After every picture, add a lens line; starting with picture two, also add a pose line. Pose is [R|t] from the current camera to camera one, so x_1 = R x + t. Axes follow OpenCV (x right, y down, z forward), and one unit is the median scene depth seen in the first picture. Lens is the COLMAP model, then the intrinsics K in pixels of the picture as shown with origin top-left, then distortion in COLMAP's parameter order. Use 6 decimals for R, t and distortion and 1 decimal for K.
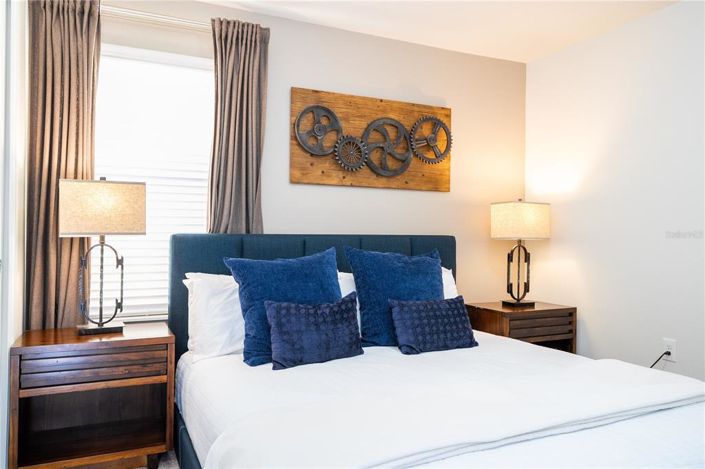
lens RADIAL K [[531.6, 0, 352.6], [0, 531.6, 232.7], [0, 0, 1]] dist [0.004441, 0.000983]
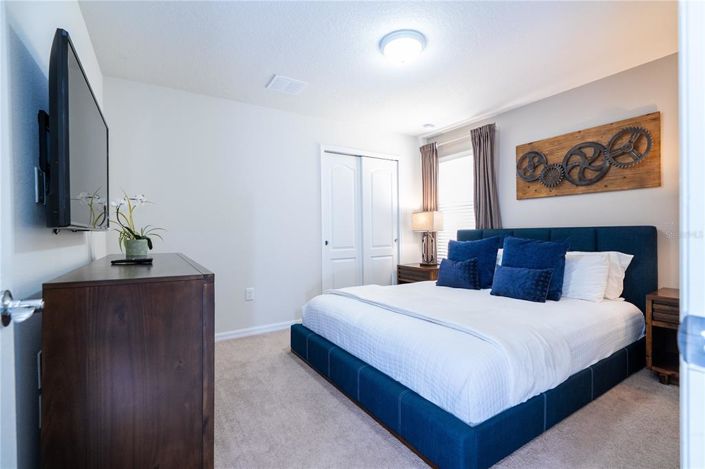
lens RADIAL K [[321.0, 0, 353.0], [0, 321.0, 234.5], [0, 0, 1]] dist [-0.016763, 0.000009]
pose [[0.096794, -0.004188, -0.995296, 0.861686], [0.014996, 0.999884, -0.002749, 0.017501], [0.995191, -0.014659, 0.096846, 0.328780]]
